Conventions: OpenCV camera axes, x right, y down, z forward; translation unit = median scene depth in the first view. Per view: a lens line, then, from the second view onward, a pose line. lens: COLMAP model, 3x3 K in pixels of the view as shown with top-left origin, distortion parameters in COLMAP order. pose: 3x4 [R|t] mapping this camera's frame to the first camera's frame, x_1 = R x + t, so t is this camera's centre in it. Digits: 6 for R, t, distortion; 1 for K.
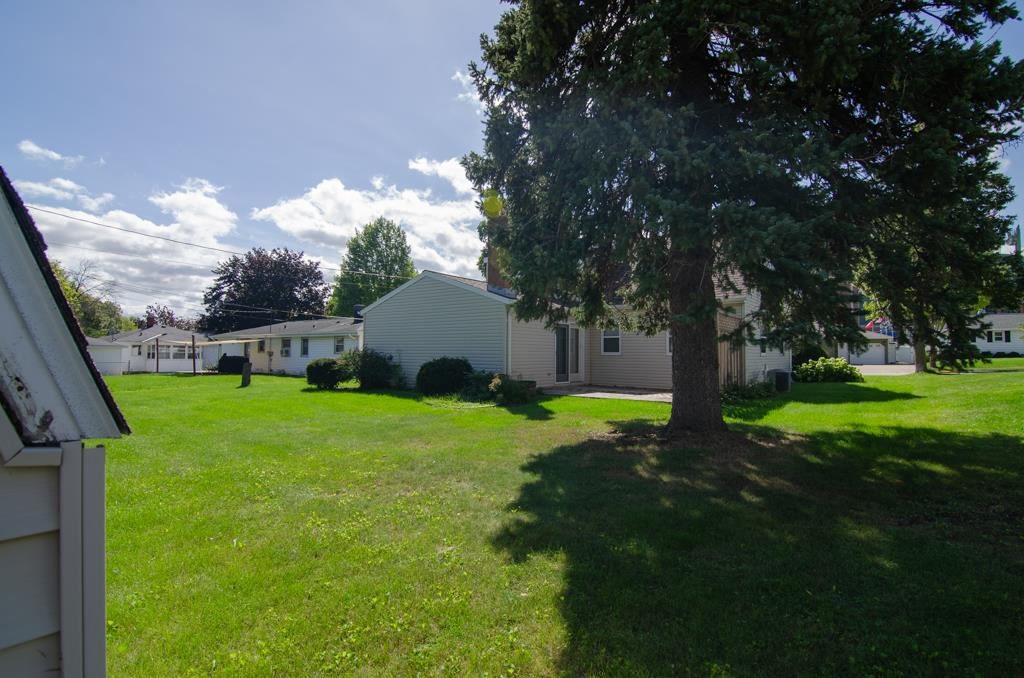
lens RADIAL K [[468.0, 0, 540.7], [0, 468.0, 343.1], [0, 0, 1]] dist [-0.000618, -0.000234]
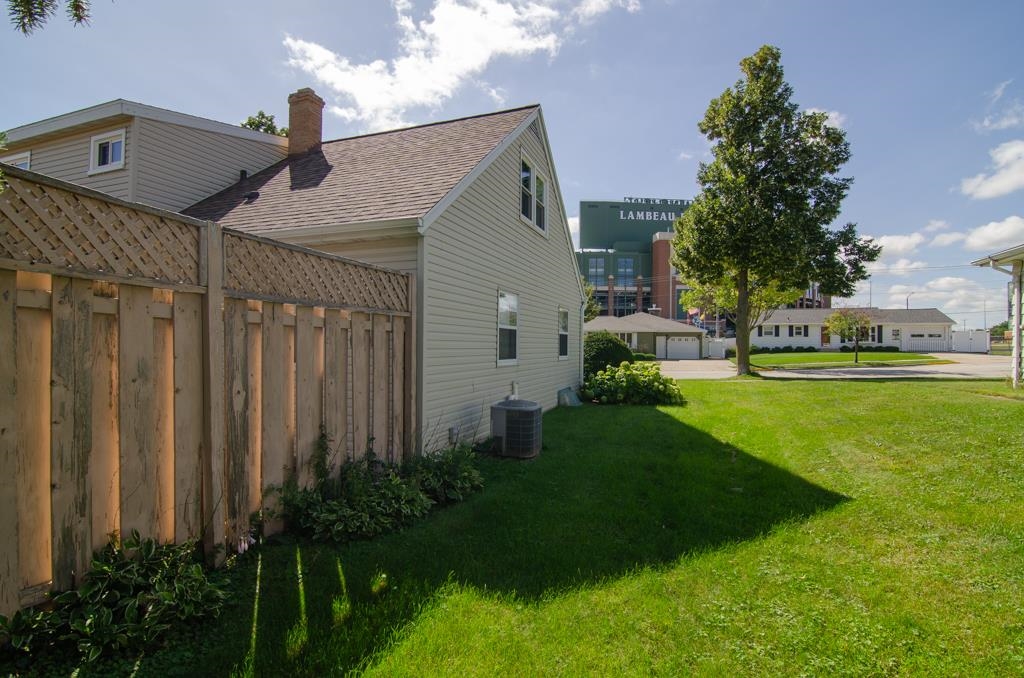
lens RADIAL K [[496.0, 0, 515.5], [0, 496.0, 361.2], [0, 0, 1]] dist [0.000761, 0.000120]
pose [[0.959854, -0.009814, 0.280328, 0.222151], [-0.004760, 0.998674, 0.051262, -0.002402], [-0.280459, -0.050539, 0.958534, 0.328801]]
